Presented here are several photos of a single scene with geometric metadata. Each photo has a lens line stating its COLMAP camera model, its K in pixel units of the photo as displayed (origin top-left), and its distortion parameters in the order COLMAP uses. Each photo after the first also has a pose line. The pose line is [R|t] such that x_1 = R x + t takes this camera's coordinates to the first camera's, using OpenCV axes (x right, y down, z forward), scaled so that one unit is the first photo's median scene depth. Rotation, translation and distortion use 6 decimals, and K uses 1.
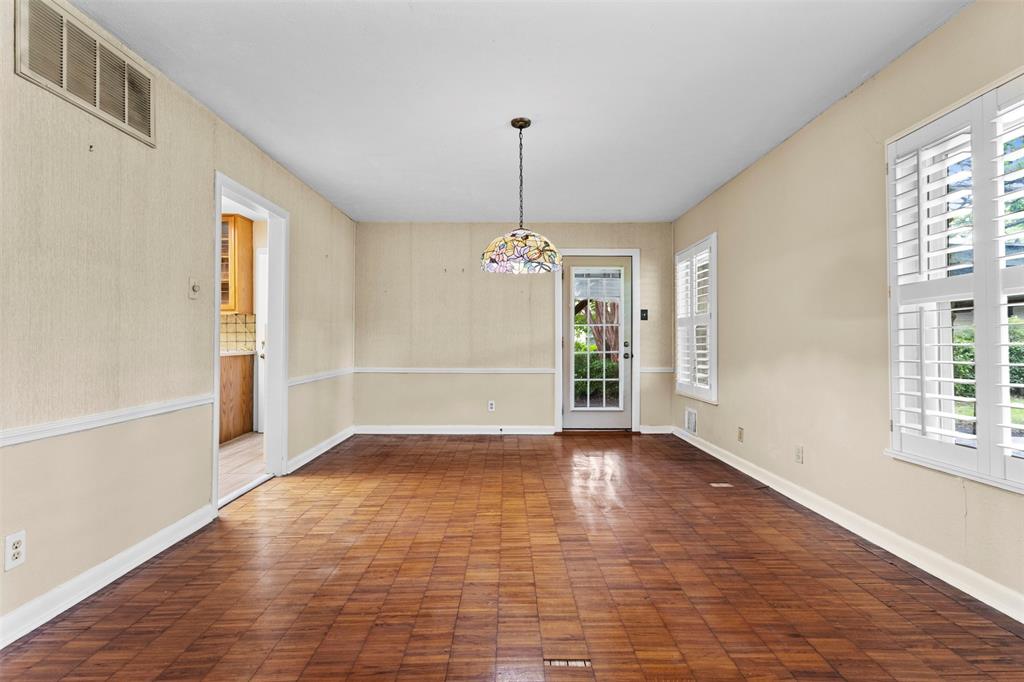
lens RADIAL K [[471.9, 0, 510.0], [0, 471.9, 338.6], [0, 0, 1]] dist [-0.000837, 0.001331]
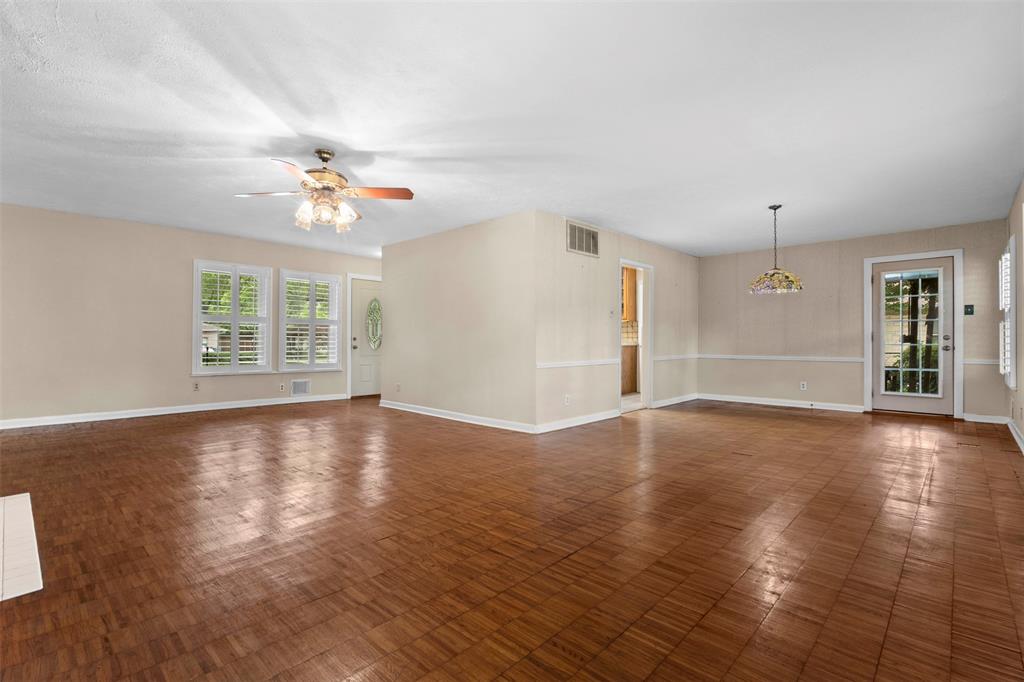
lens RADIAL K [[471.9, 0, 509.0], [0, 471.9, 341.7], [0, 0, 1]] dist [-0.000837, 0.001331]
pose [[0.718631, -0.001832, -0.695389, 0.294192], [0.004849, 0.999985, 0.002376, 0.014754], [0.695375, -0.005080, 0.718630, -0.517216]]
